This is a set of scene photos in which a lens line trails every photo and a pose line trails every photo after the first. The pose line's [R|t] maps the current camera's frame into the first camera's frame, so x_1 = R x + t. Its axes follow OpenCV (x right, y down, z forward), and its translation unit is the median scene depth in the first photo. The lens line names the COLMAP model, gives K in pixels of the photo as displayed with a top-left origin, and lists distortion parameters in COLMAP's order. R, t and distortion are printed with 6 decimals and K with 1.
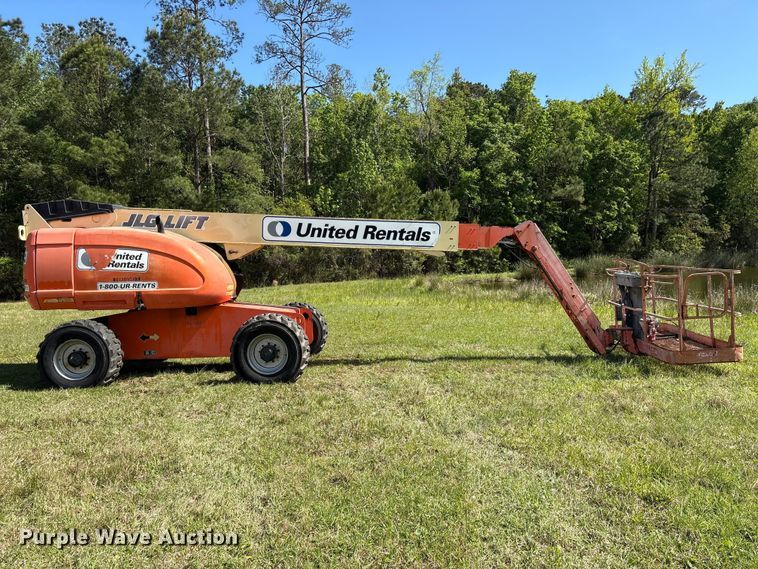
lens RADIAL K [[576.0, 0, 378.5], [0, 576.0, 283.3], [0, 0, 1]] dist [0.042942, -0.043096]
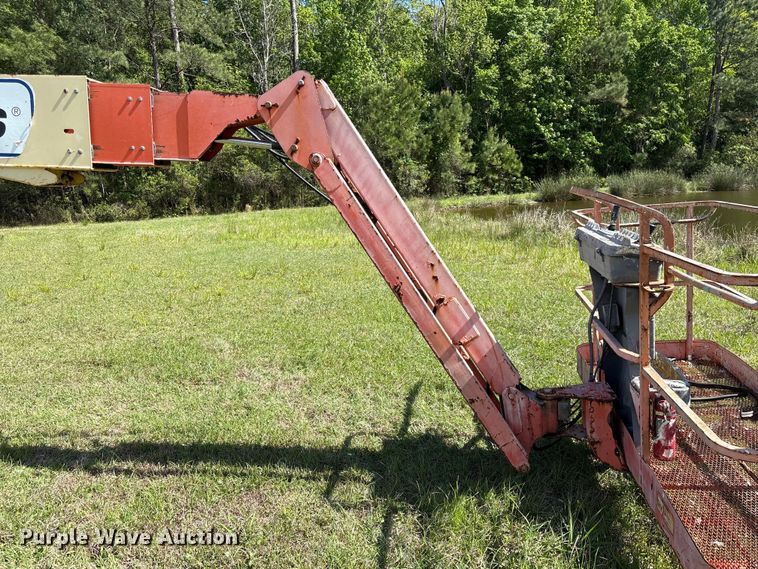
lens RADIAL K [[576.0, 0, 384.6], [0, 576.0, 285.3], [0, 0, 1]] dist [0.042942, -0.043096]
pose [[0.998115, 0.004317, -0.061227, 0.064139], [0.004505, 0.989681, 0.143219, -0.007199], [0.061214, -0.143225, 0.987795, 0.131368]]
